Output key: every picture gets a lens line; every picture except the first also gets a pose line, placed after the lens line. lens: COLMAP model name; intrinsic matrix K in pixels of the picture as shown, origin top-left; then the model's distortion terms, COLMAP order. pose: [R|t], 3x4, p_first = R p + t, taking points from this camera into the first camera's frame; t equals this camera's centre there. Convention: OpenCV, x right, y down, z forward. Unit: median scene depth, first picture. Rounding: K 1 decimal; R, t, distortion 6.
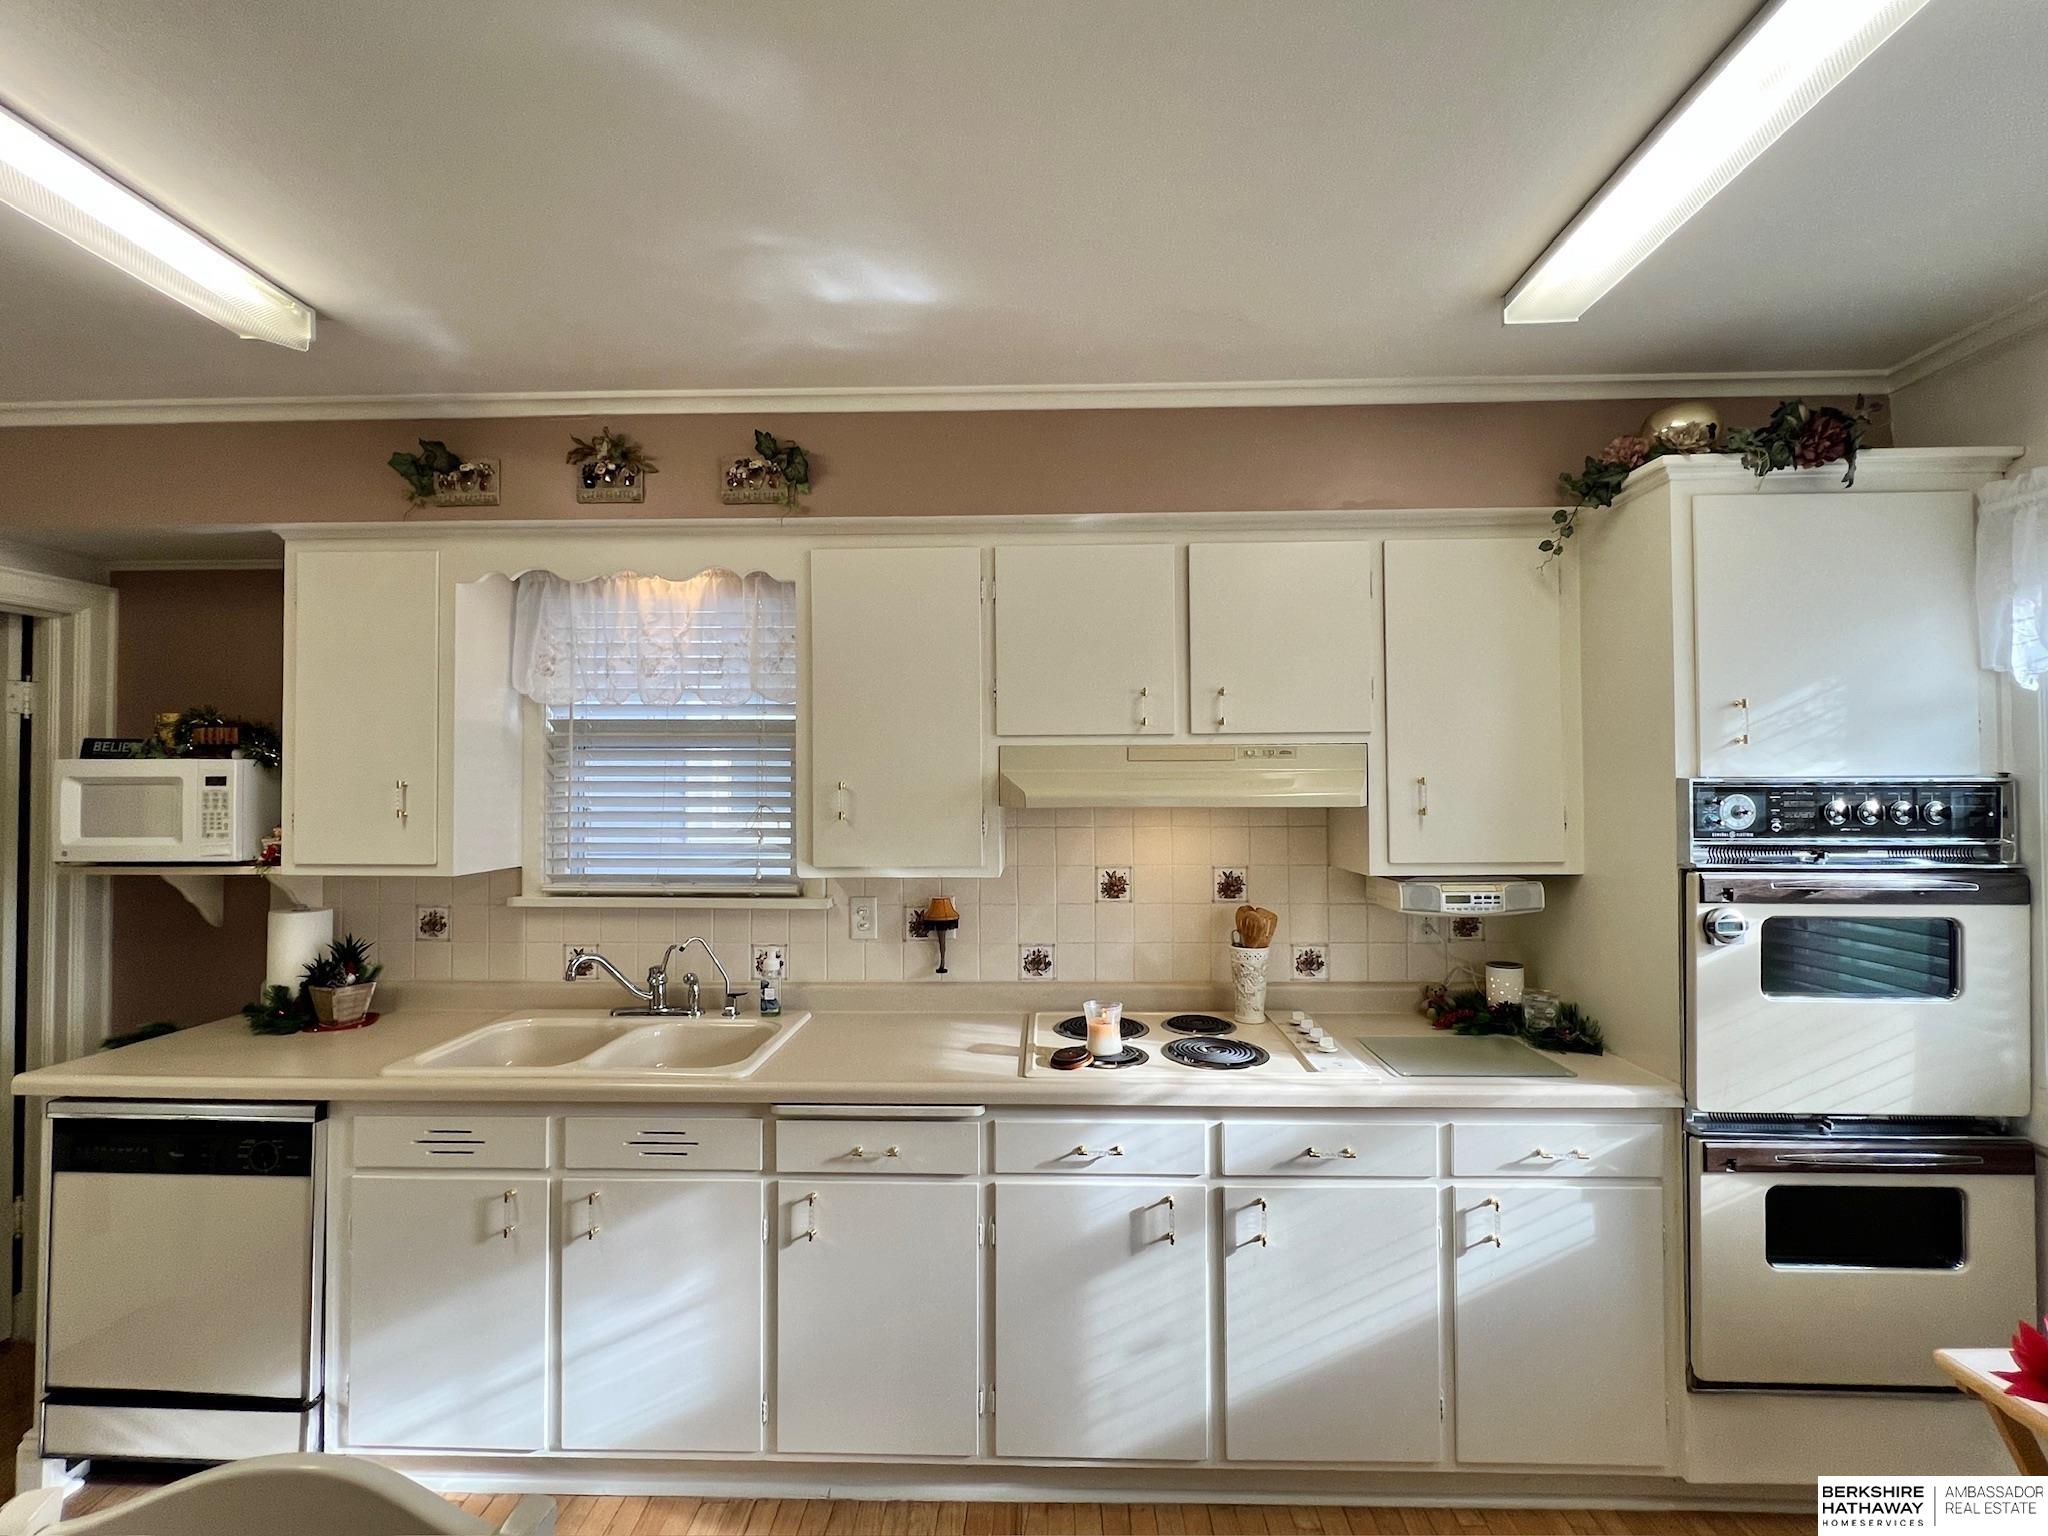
lens RADIAL K [[882.7, 0, 1027.7], [0, 882.7, 776.7], [0, 0, 1]] dist [-0.001635, 0.000050]
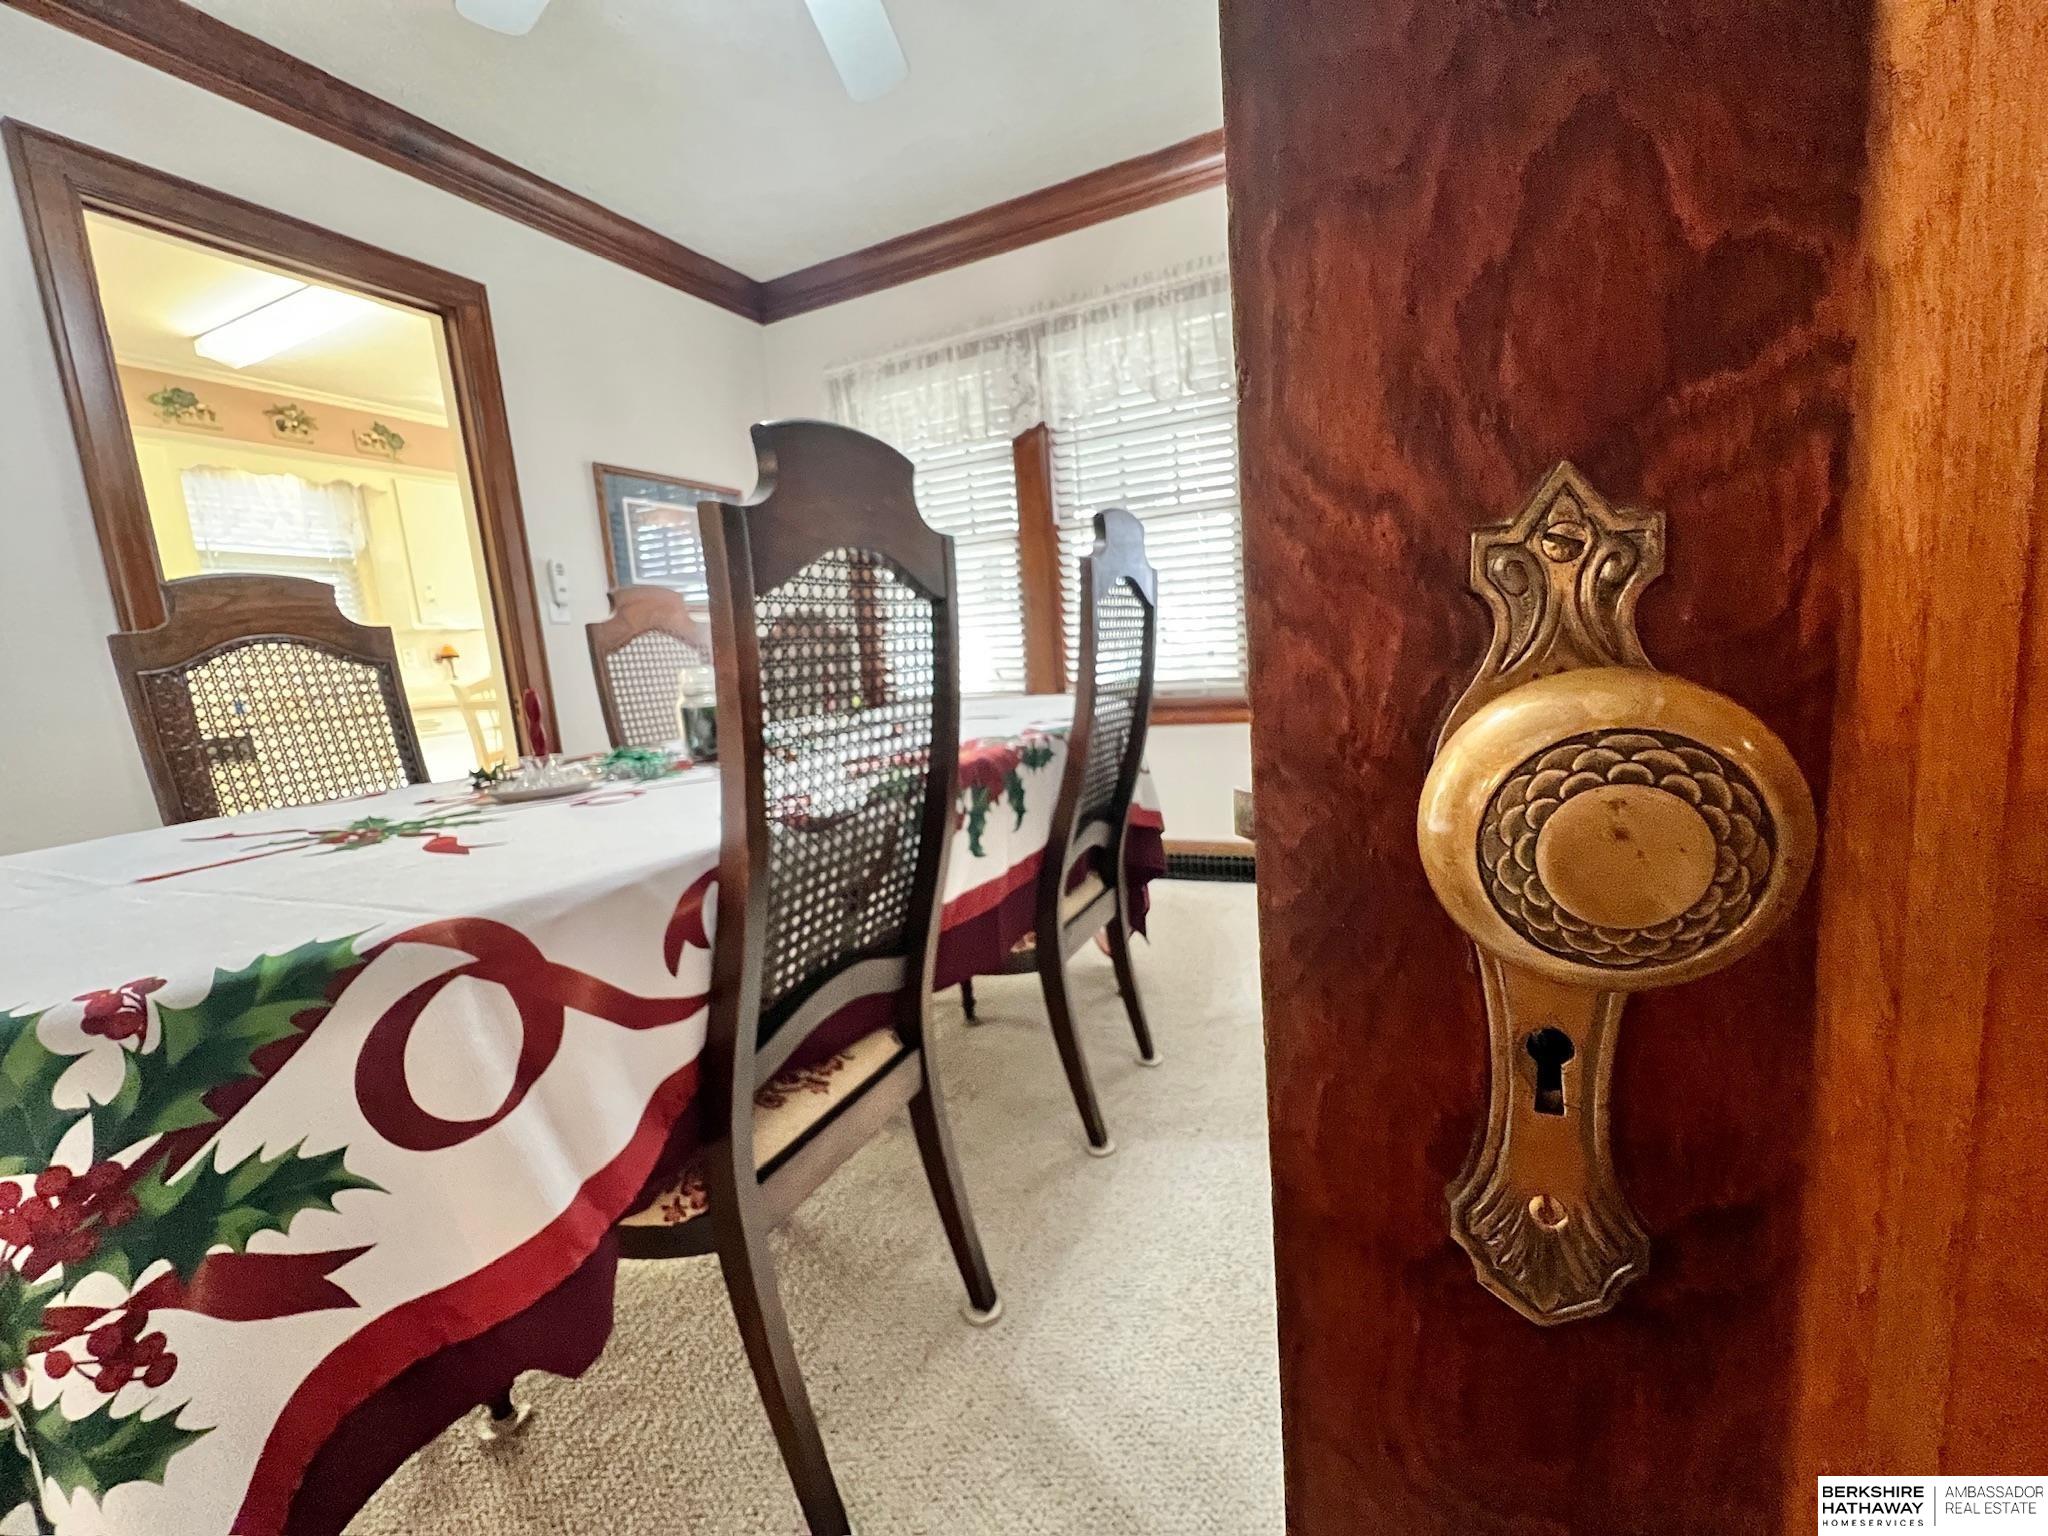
lens RADIAL K [[819.2, 0, 1017.9], [0, 819.2, 784.9], [0, 0, 1]] dist [-0.001431, -0.000103]
pose [[0.410987, -0.174720, 0.894742, -1.793582], [0.062137, 0.984549, 0.163715, 0.297651], [-0.909521, -0.011688, 0.415493, -1.468498]]
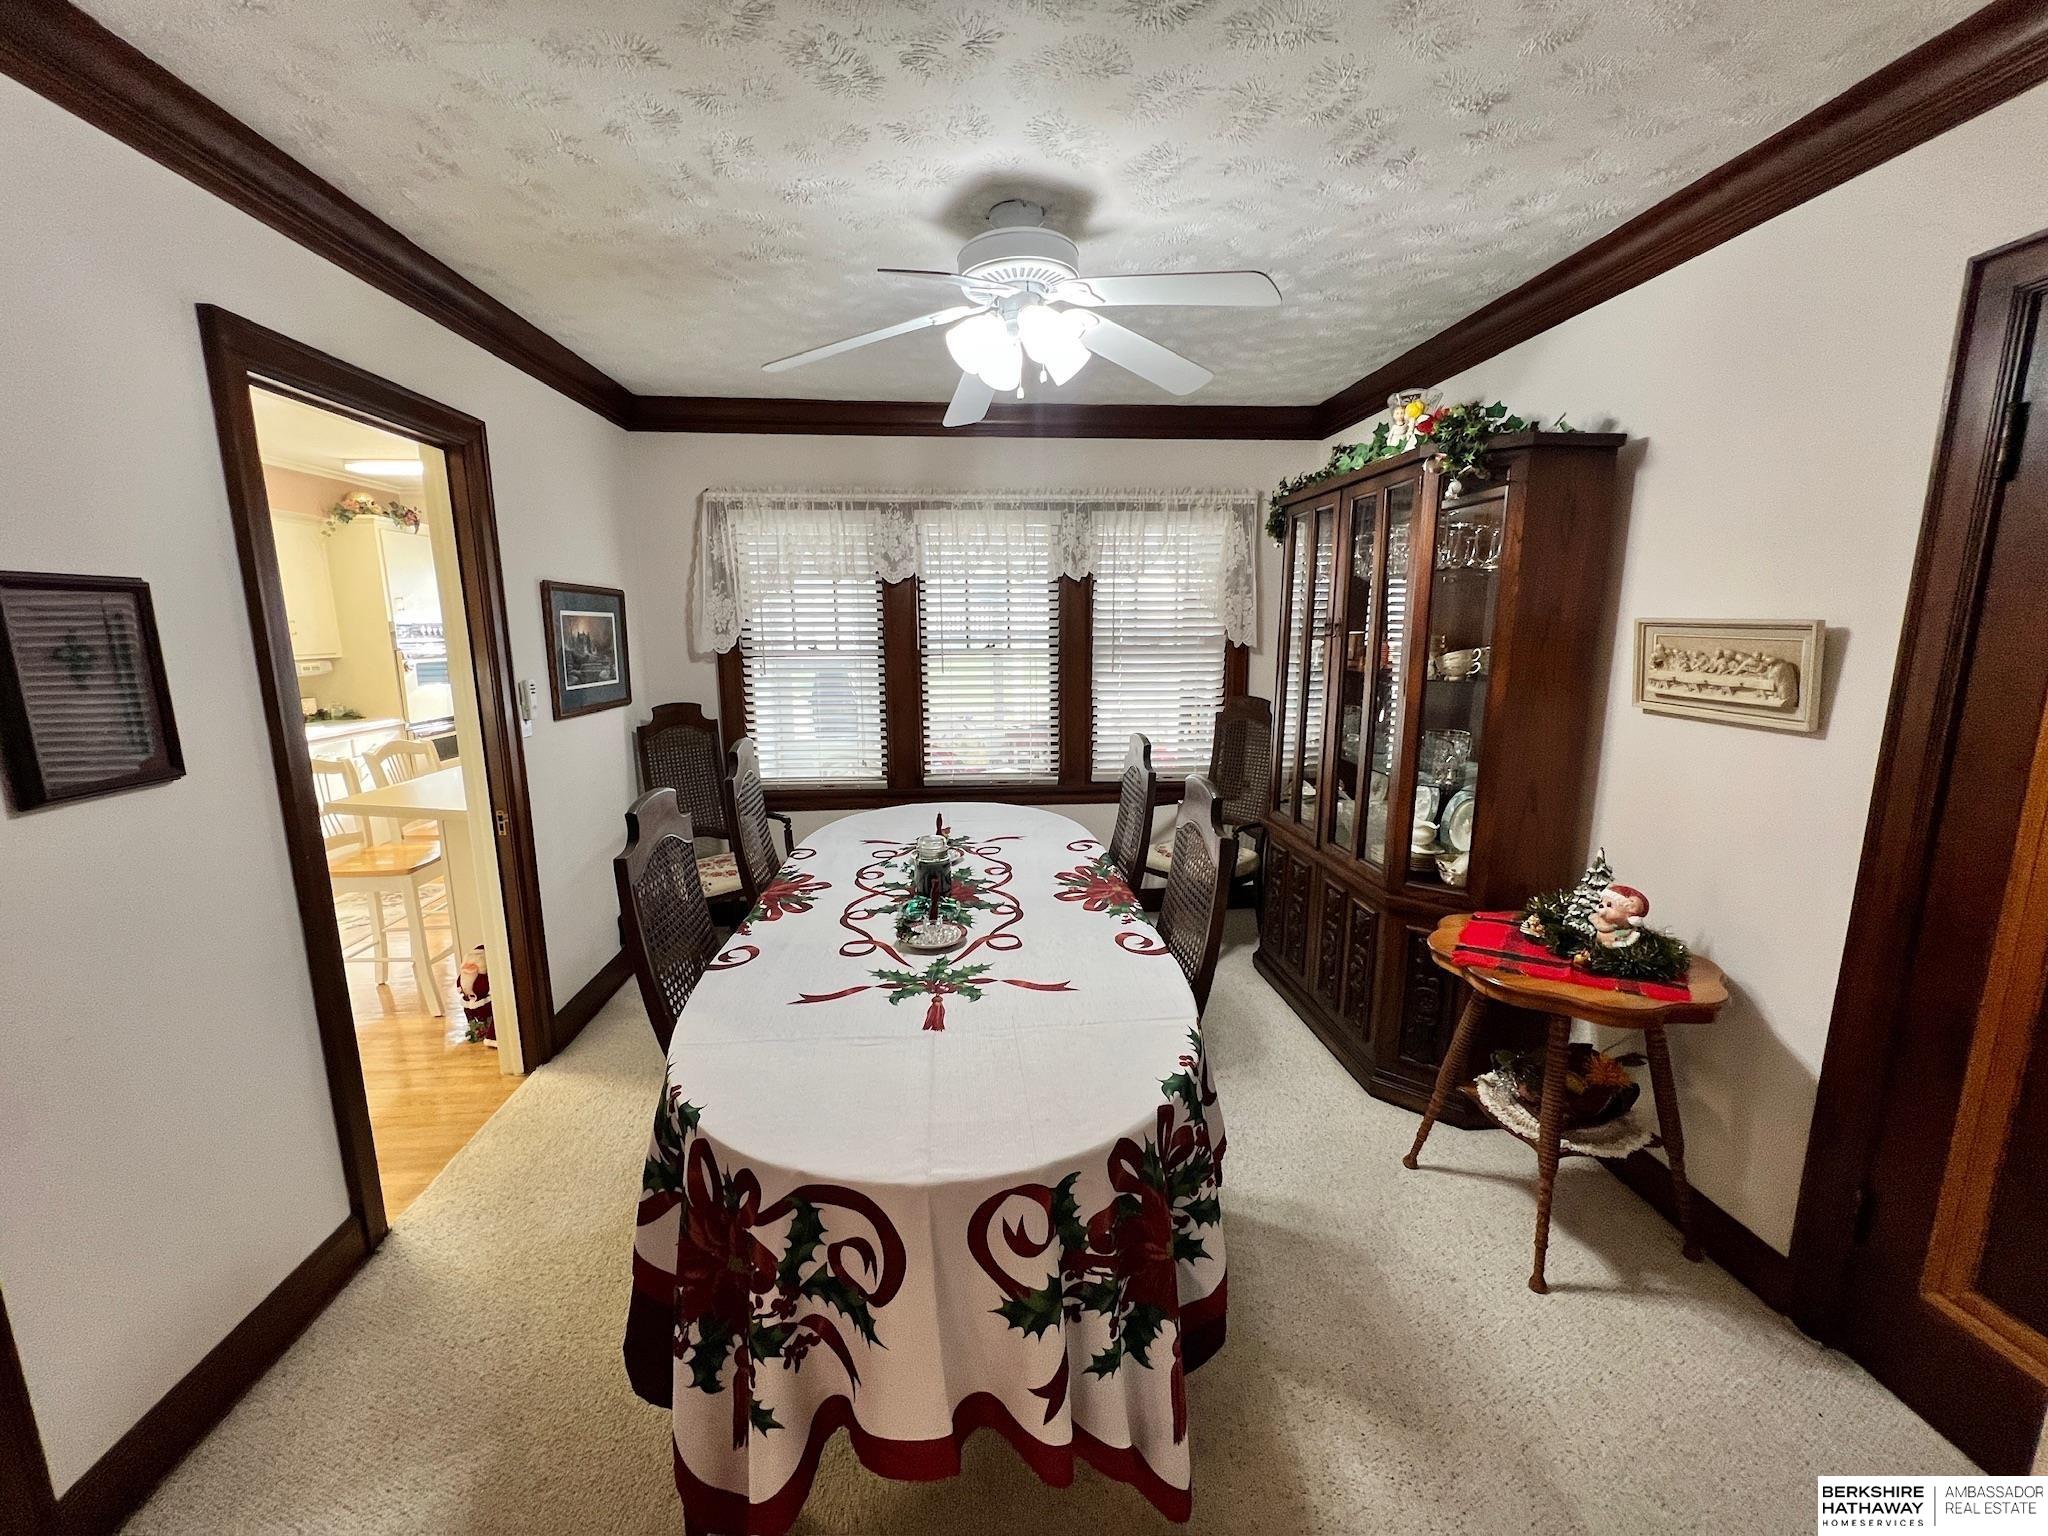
lens RADIAL K [[819.2, 0, 1023.6], [0, 819.2, 773.7], [0, 0, 1]] dist [-0.001431, -0.000103]
pose [[-0.100800, -0.175527, 0.979301, -2.336633], [-0.007481, 0.984420, 0.175675, 0.008122], [-0.994879, 0.010381, -0.100543, -0.915938]]
